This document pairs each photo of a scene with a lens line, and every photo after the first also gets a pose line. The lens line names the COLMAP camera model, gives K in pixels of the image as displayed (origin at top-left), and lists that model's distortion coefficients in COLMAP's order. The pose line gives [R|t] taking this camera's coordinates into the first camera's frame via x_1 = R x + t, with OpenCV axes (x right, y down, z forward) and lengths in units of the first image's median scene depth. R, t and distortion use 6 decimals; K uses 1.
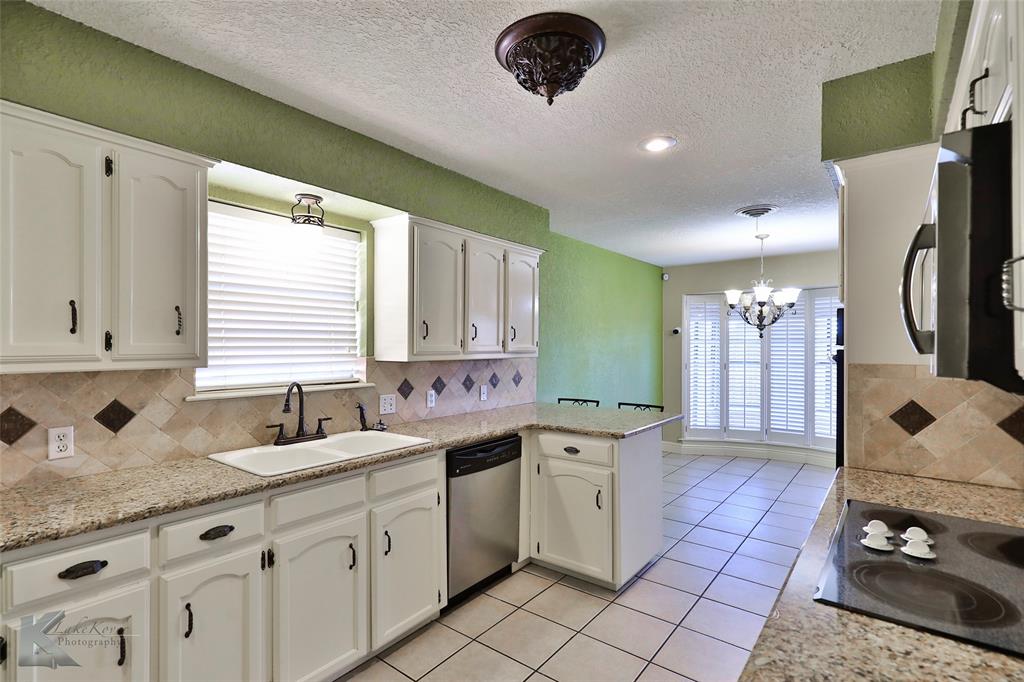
lens RADIAL K [[491.1, 0, 505.3], [0, 491.1, 340.4], [0, 0, 1]] dist [0.019274, -0.008626]
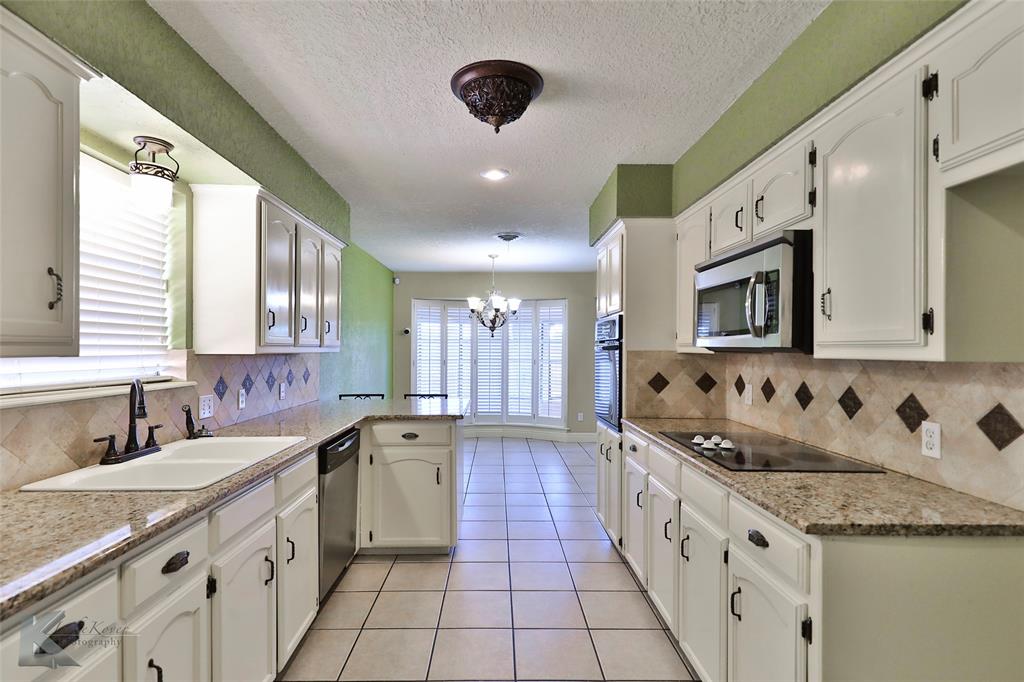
lens RADIAL K [[491.1, 0, 502.0], [0, 491.1, 345.8], [0, 0, 1]] dist [0.019274, -0.008626]
pose [[0.778224, 0.005591, 0.627961, -0.392742], [-0.008702, 0.999960, 0.001881, 0.021710], [-0.627926, -0.006928, 0.778242, 0.034829]]
